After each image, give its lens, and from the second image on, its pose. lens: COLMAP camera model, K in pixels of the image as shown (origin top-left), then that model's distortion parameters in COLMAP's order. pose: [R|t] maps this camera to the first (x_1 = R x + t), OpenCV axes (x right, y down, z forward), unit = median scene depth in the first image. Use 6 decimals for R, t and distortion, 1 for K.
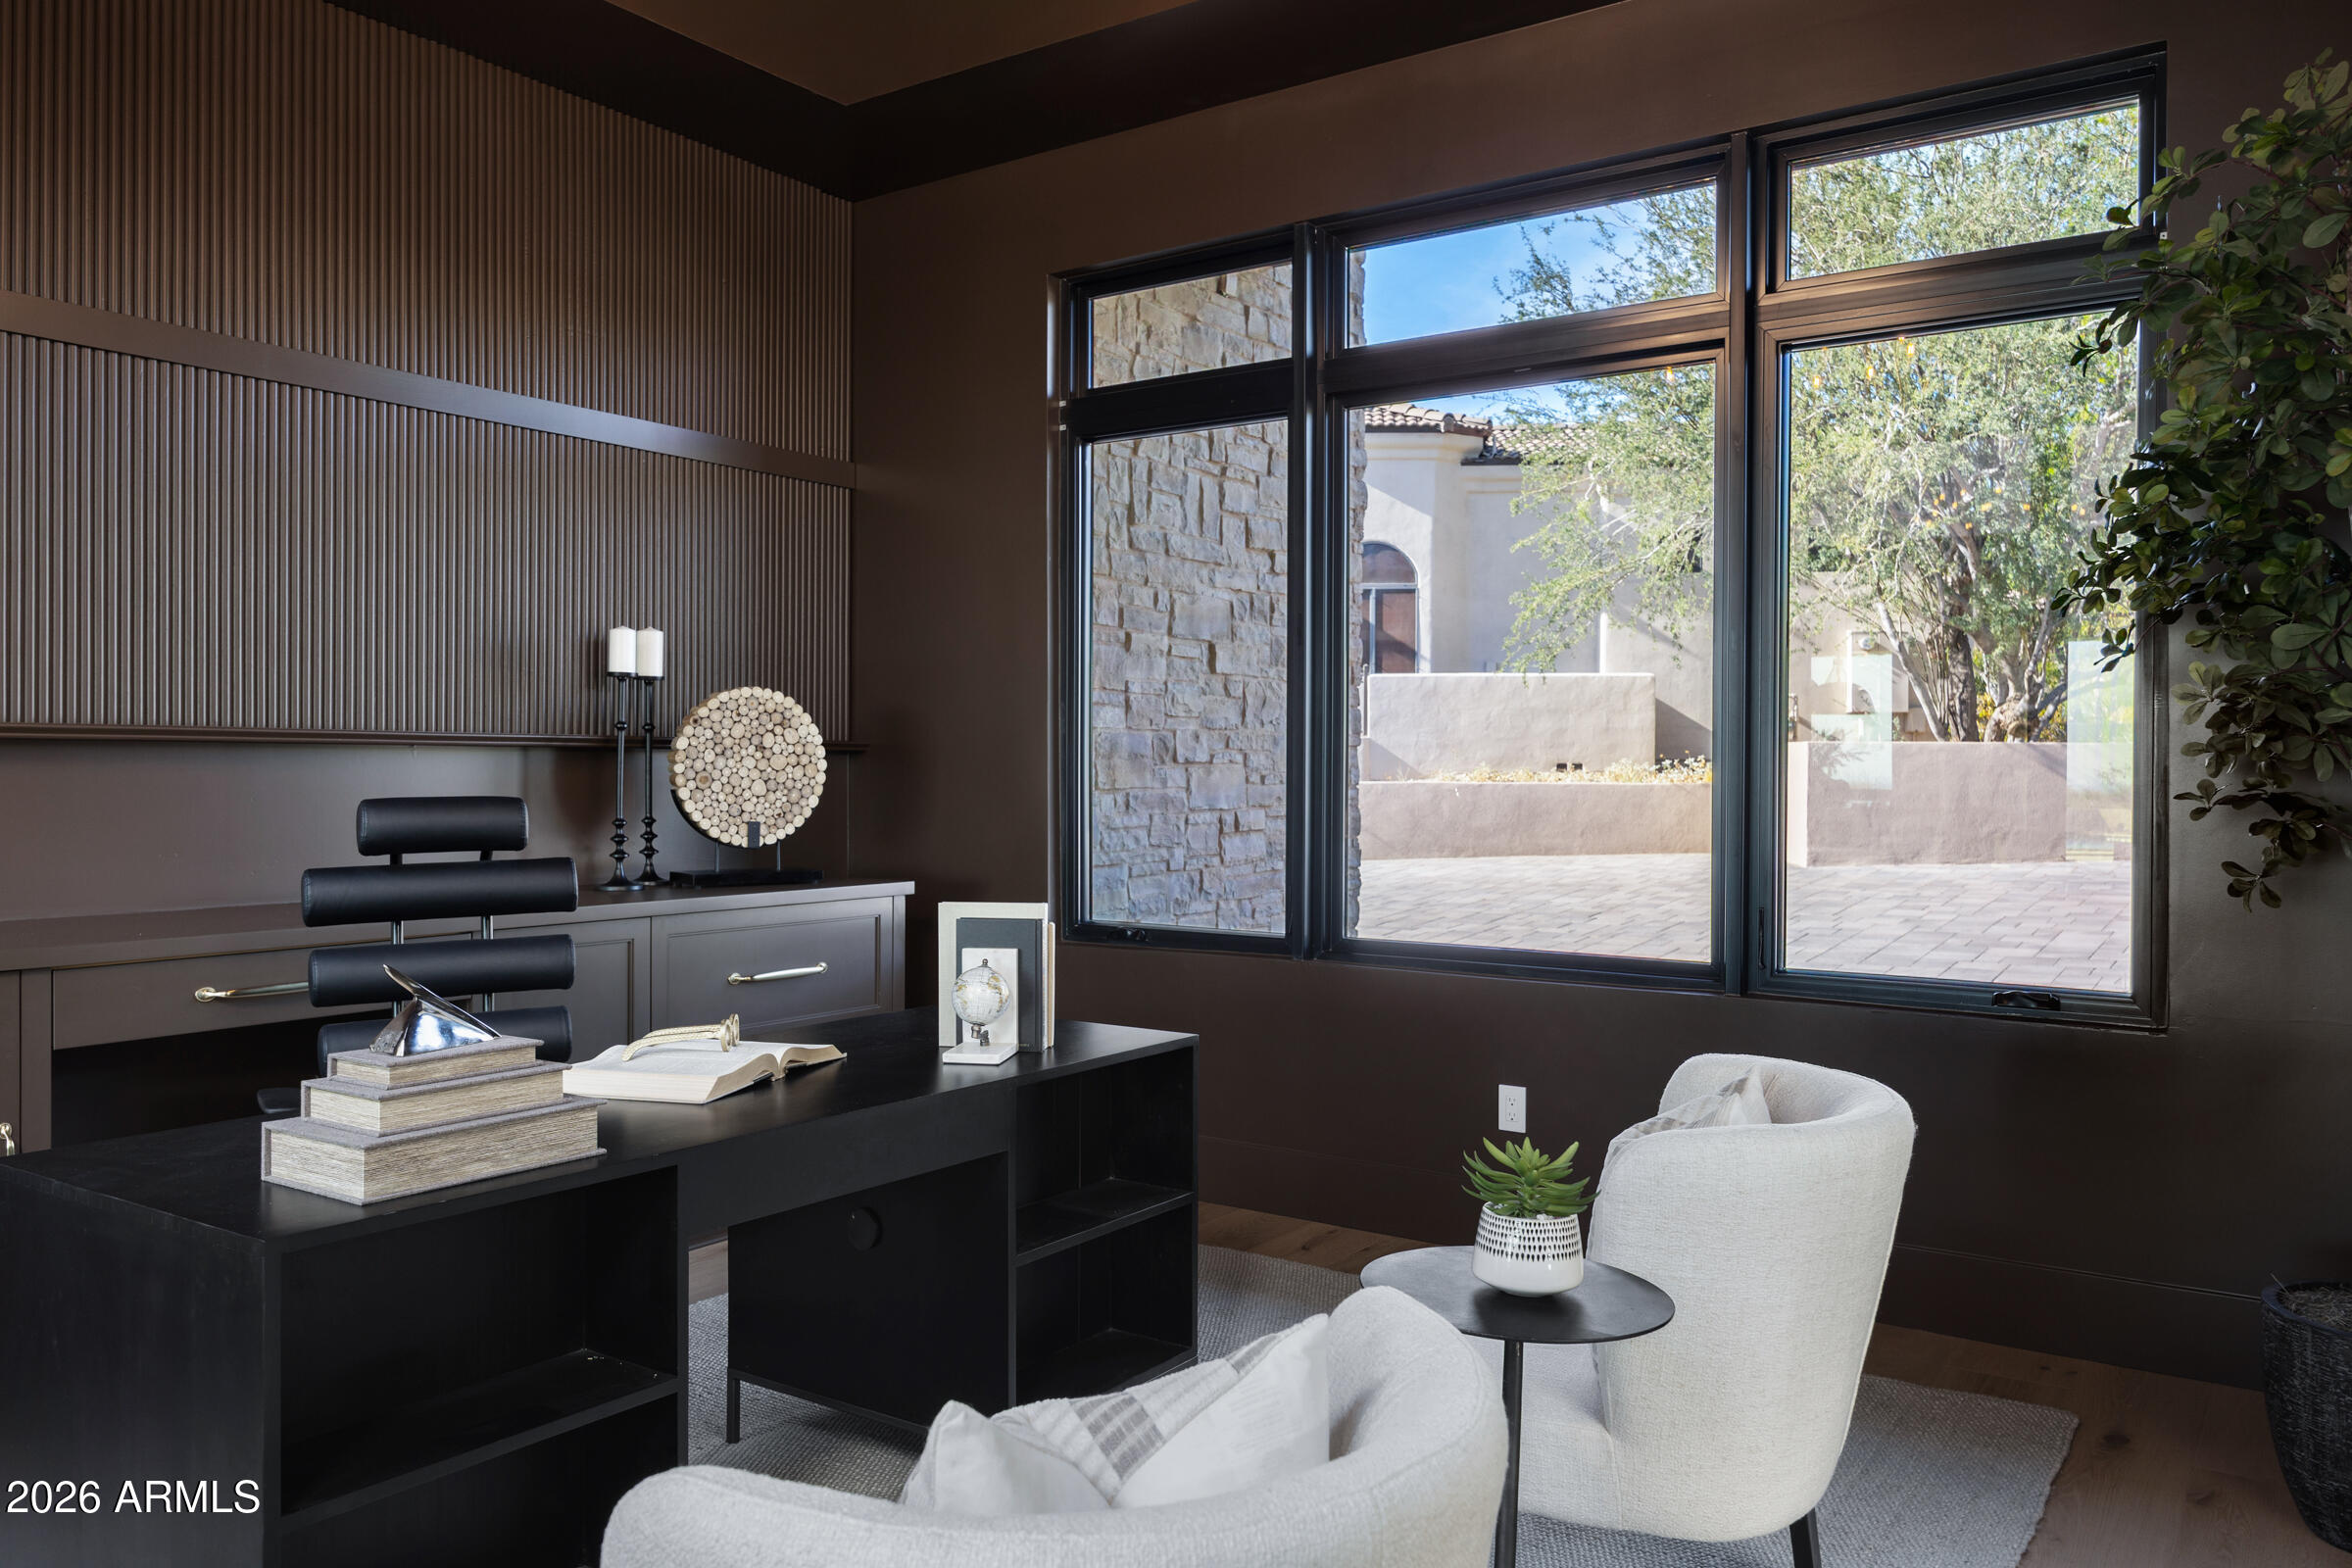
lens RADIAL K [[1730.8, 0, 1172.3], [0, 1730.8, 786.4], [0, 0, 1]] dist [-0.025889, -0.000091]
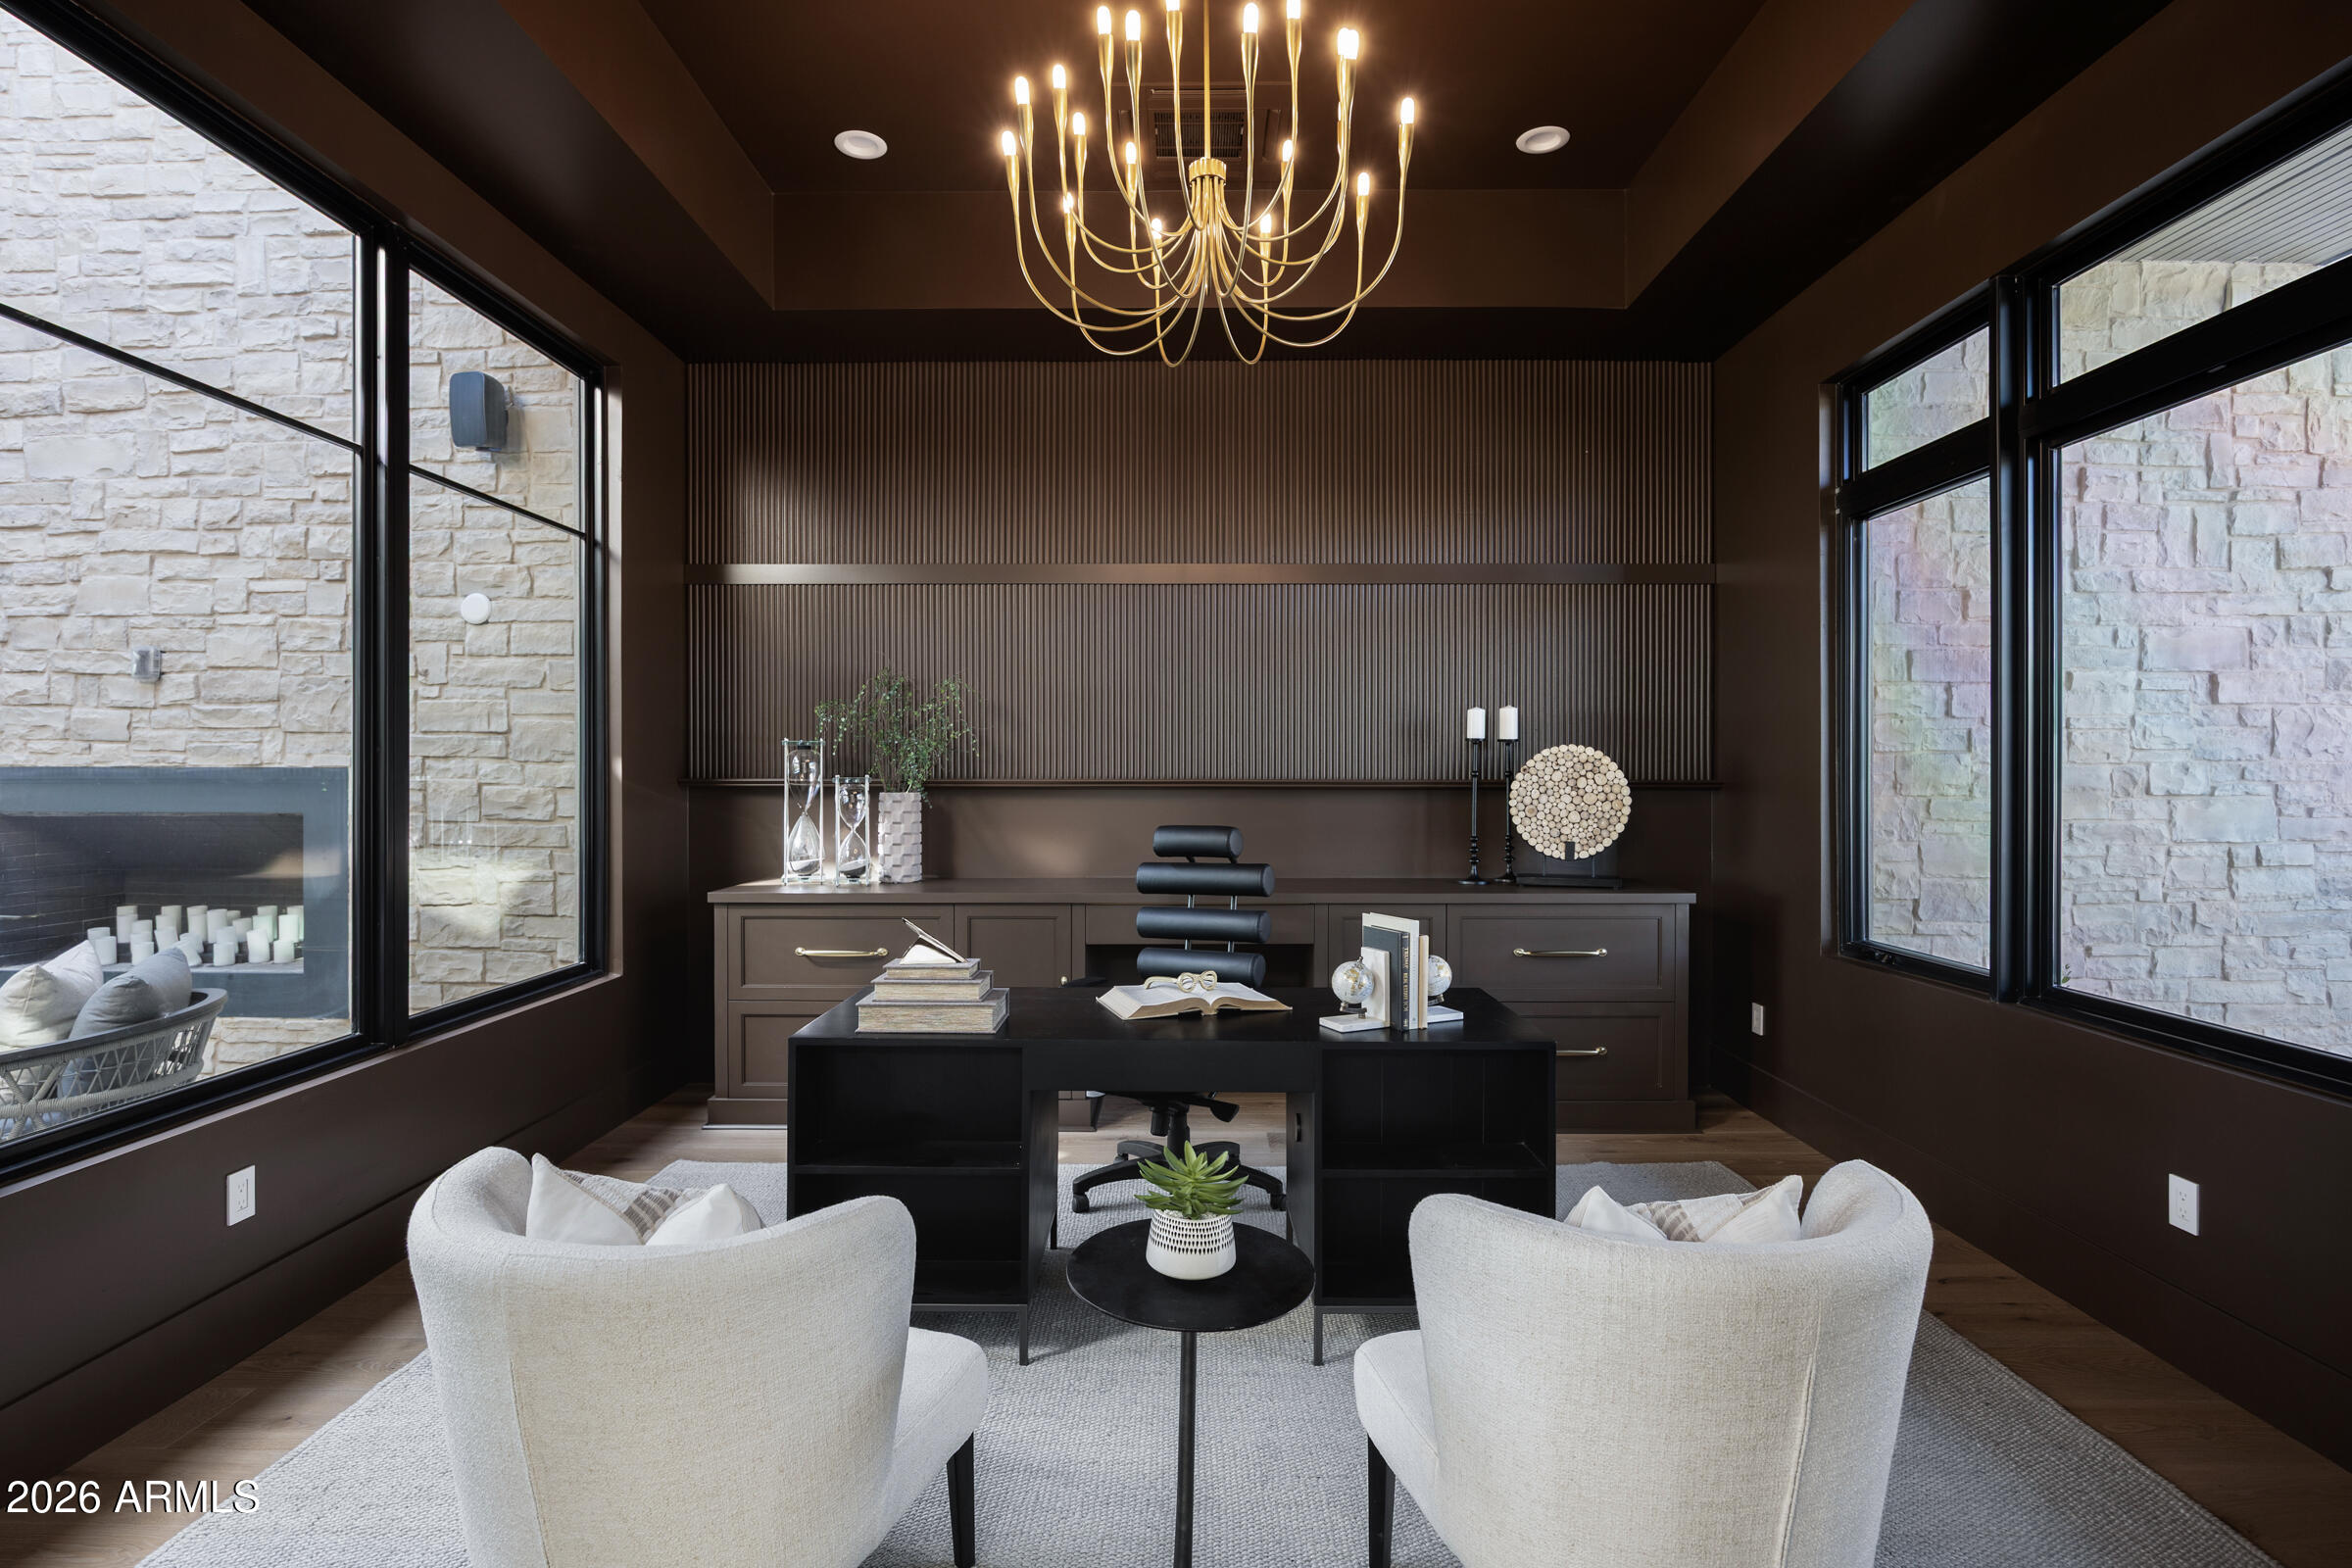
lens RADIAL K [[1173.5, 0, 1173.4], [0, 1173.5, 778.1], [0, 0, 1]] dist [-0.005037, -0.001228]
pose [[0.559249, -0.001794, -0.828998, 0.255591], [-0.006534, 0.999957, -0.006572, -0.015726], [0.828974, 0.009092, 0.559213, 0.146655]]
